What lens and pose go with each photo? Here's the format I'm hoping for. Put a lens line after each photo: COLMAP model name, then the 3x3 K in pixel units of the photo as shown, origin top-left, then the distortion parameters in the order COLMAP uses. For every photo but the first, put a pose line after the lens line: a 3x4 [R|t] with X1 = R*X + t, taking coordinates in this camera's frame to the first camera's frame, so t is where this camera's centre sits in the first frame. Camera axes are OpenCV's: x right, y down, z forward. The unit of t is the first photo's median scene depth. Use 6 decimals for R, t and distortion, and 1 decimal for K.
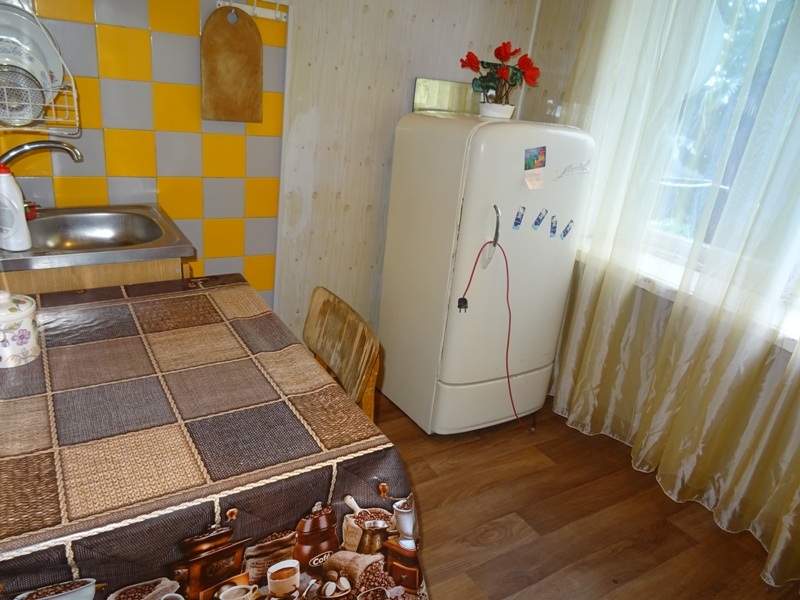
lens RADIAL K [[568.9, 0, 402.8], [0, 568.9, 301.5], [0, 0, 1]] dist [-0.007716, -0.003509]
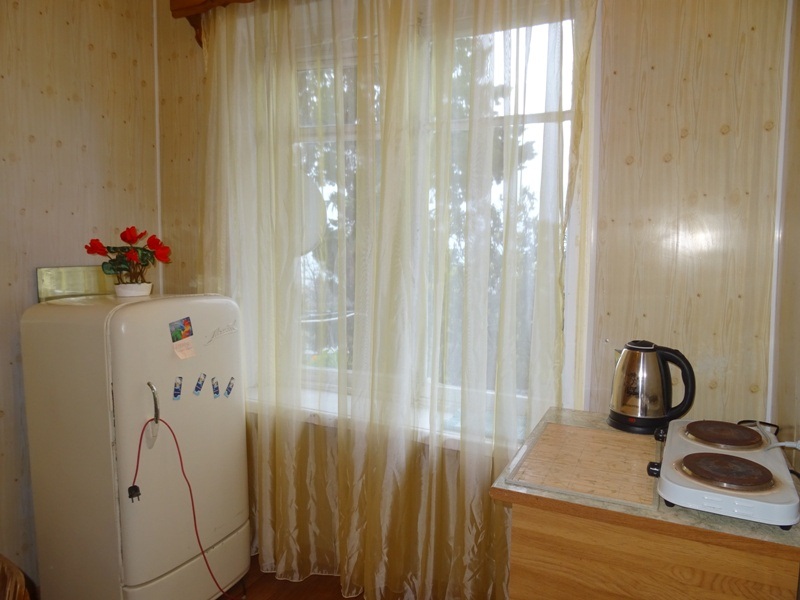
lens RADIAL K [[568.9, 0, 397.7], [0, 568.9, 301.7], [0, 0, 1]] dist [-0.007716, -0.003509]
pose [[0.837041, -0.149834, 0.526225, 0.022444], [0.277729, 0.945010, -0.172694, -0.009387], [-0.471412, 0.290700, 0.832625, -0.060052]]
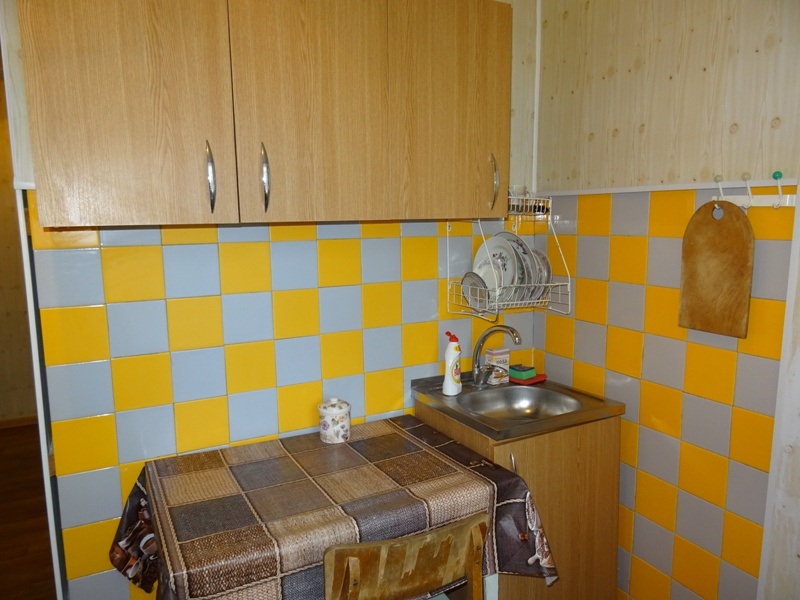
lens RADIAL K [[568.9, 0, 399.9], [0, 568.9, 300.6], [0, 0, 1]] dist [-0.007716, -0.003509]
pose [[-0.067059, 0.028449, -0.997343, 0.745294], [-0.370263, 0.927506, 0.051353, -0.339467], [0.926503, 0.372723, -0.051664, 0.885255]]
